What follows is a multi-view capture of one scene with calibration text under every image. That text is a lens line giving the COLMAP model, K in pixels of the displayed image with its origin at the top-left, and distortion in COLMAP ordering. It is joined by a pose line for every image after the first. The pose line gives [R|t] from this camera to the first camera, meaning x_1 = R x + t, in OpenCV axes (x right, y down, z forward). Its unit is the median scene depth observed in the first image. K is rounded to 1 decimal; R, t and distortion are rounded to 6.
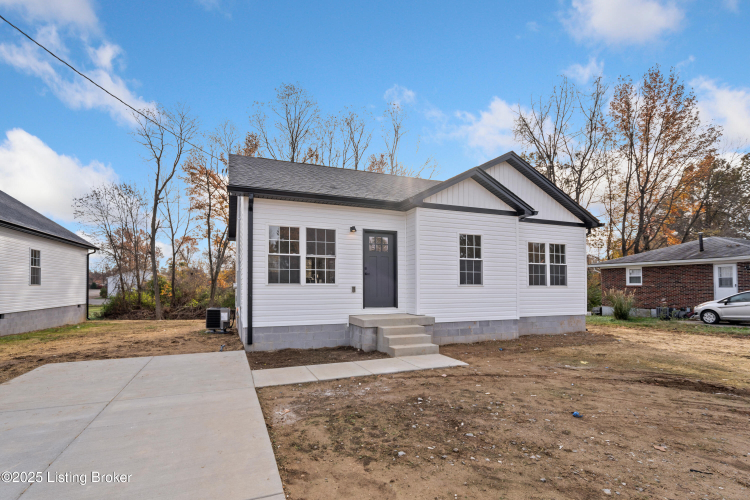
lens RADIAL K [[353.7, 0, 371.4], [0, 353.7, 259.4], [0, 0, 1]] dist [-0.004298, -0.000061]
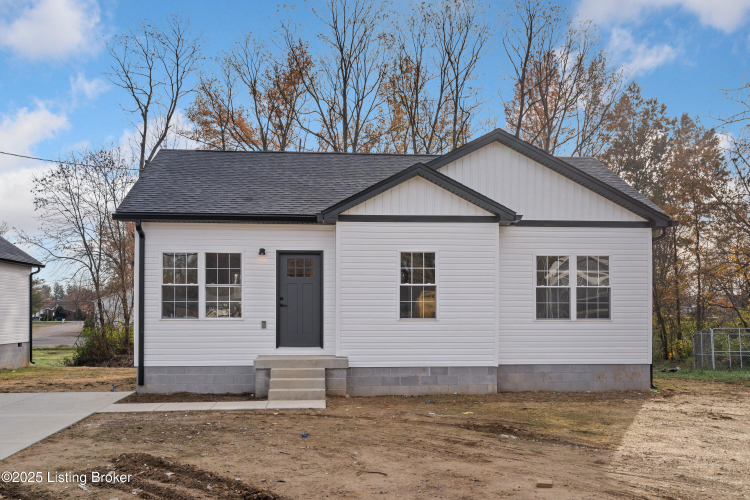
lens RADIAL K [[737.2, 0, 375.0], [0, 737.2, 250.0], [0, 0, 1]] dist [-0.000368, -0.009471]
pose [[0.958501, -0.026351, -0.283868, 0.657119], [0.023266, 0.999628, -0.014236, -0.055902], [0.284137, 0.007041, 0.958758, -0.548696]]
